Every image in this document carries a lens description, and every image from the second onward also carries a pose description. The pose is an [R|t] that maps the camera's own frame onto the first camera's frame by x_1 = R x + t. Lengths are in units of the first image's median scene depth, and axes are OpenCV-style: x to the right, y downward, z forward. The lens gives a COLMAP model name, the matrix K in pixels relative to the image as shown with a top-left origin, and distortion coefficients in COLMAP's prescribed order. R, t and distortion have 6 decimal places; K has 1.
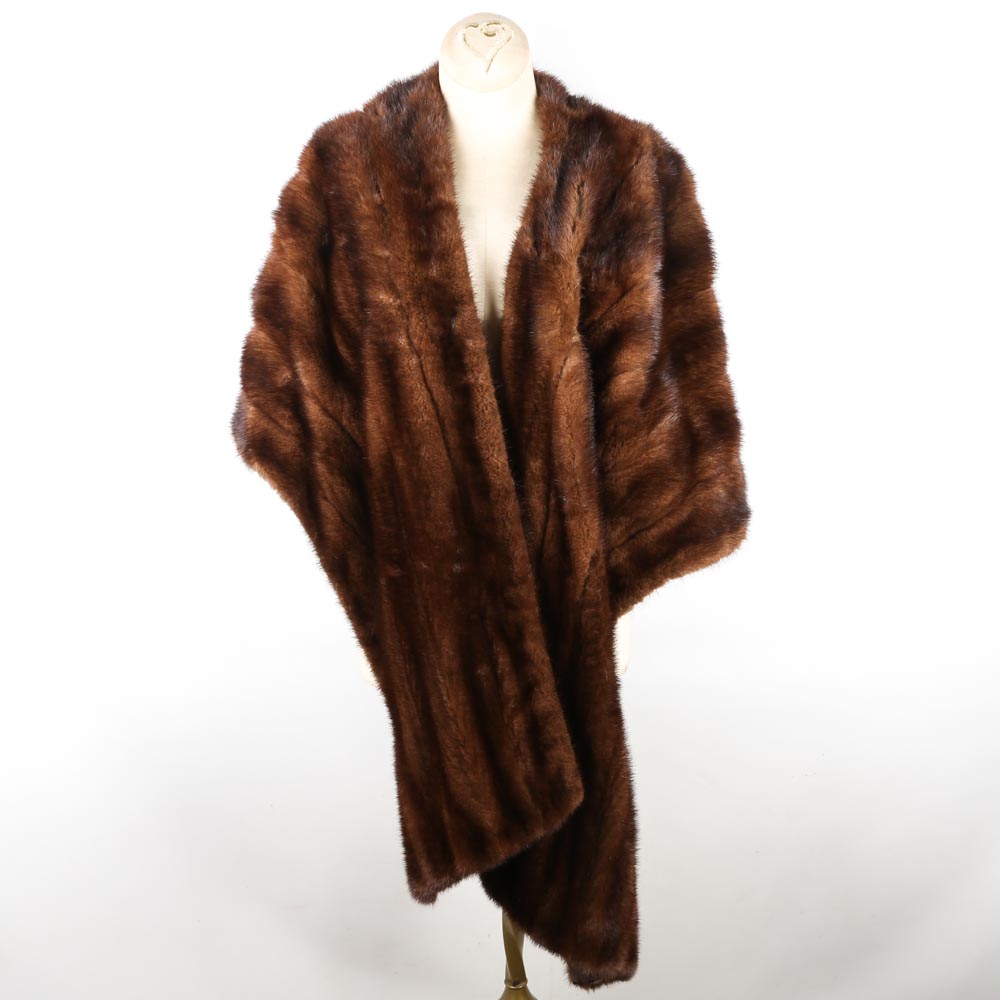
lens RADIAL K [[1203.8, 0, 558.7], [0, 1203.8, 503.8], [0, 0, 1]] dist [-0.141826, 0.033975]
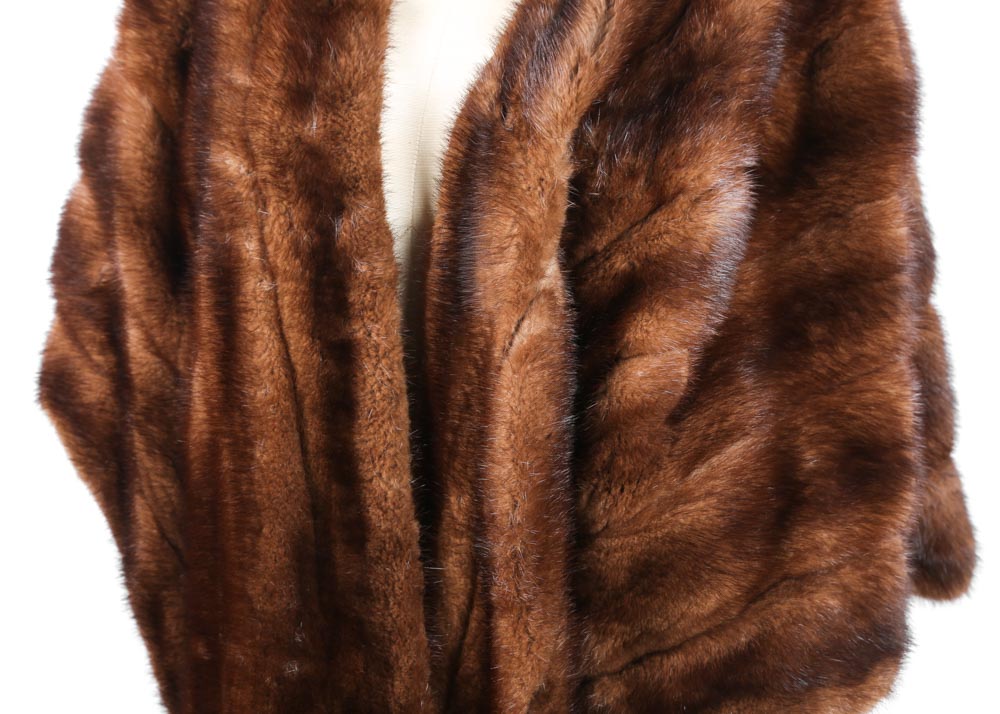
lens RADIAL K [[1881.4, 0, 501.1], [0, 1881.4, 377.9], [0, 0, 1]] dist [0.143556, -0.031998]
pose [[0.944830, 0.141100, -0.295614, 0.237567], [-0.138676, 0.989905, 0.029262, -0.114107], [0.296758, 0.013347, 0.954859, 0.198552]]
